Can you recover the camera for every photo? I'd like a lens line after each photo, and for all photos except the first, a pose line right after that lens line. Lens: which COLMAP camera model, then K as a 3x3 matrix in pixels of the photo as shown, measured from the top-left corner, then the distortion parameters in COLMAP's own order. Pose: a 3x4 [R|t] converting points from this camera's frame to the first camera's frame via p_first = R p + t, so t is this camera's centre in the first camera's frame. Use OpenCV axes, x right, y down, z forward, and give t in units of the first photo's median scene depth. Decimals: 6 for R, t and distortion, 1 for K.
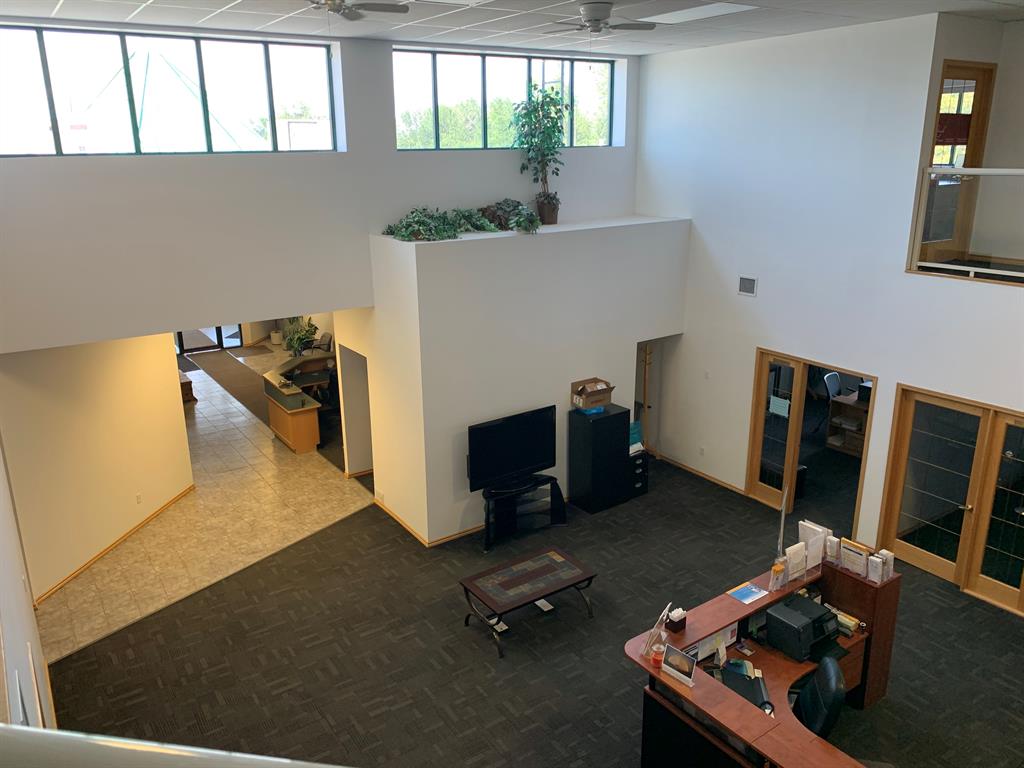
lens RADIAL K [[787.9, 0, 509.1], [0, 787.9, 367.3], [0, 0, 1]] dist [0.006251, 0.004298]
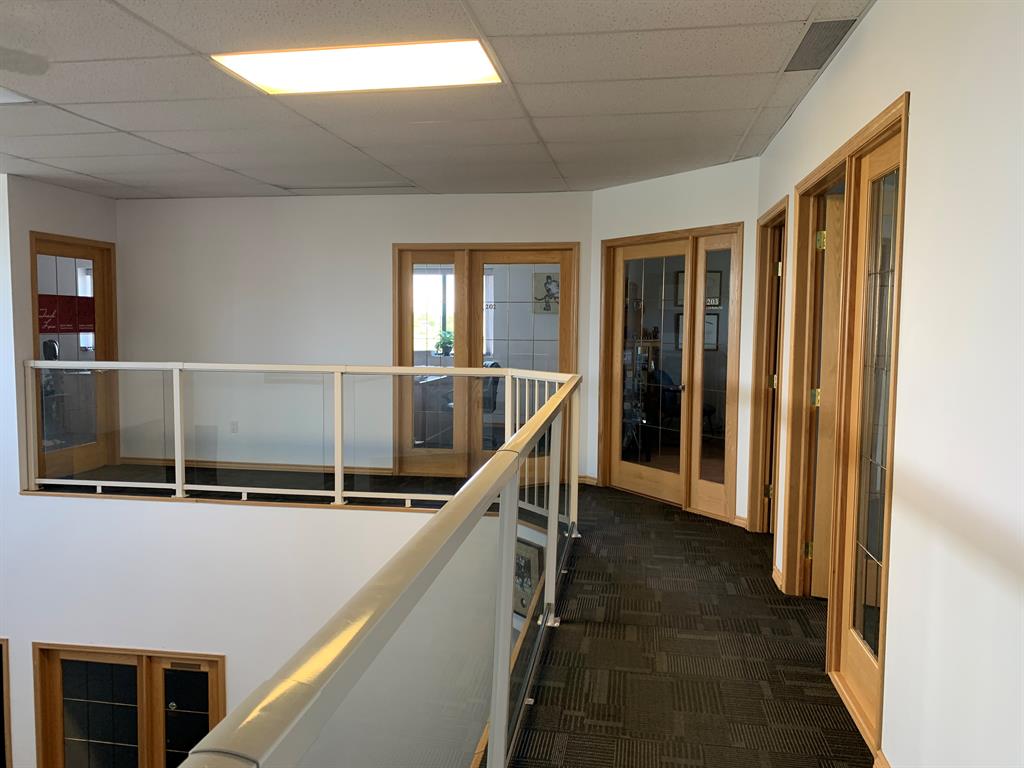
lens RADIAL K [[774.7, 0, 512.0], [0, 774.7, 384.0], [0, 0, 1]] dist [-0.006275, -0.004336]
pose [[0.682194, -0.040365, 0.730056, 0.295716], [0.184134, 0.975779, -0.118111, -0.051196], [-0.707606, 0.215003, 0.673103, 0.150814]]
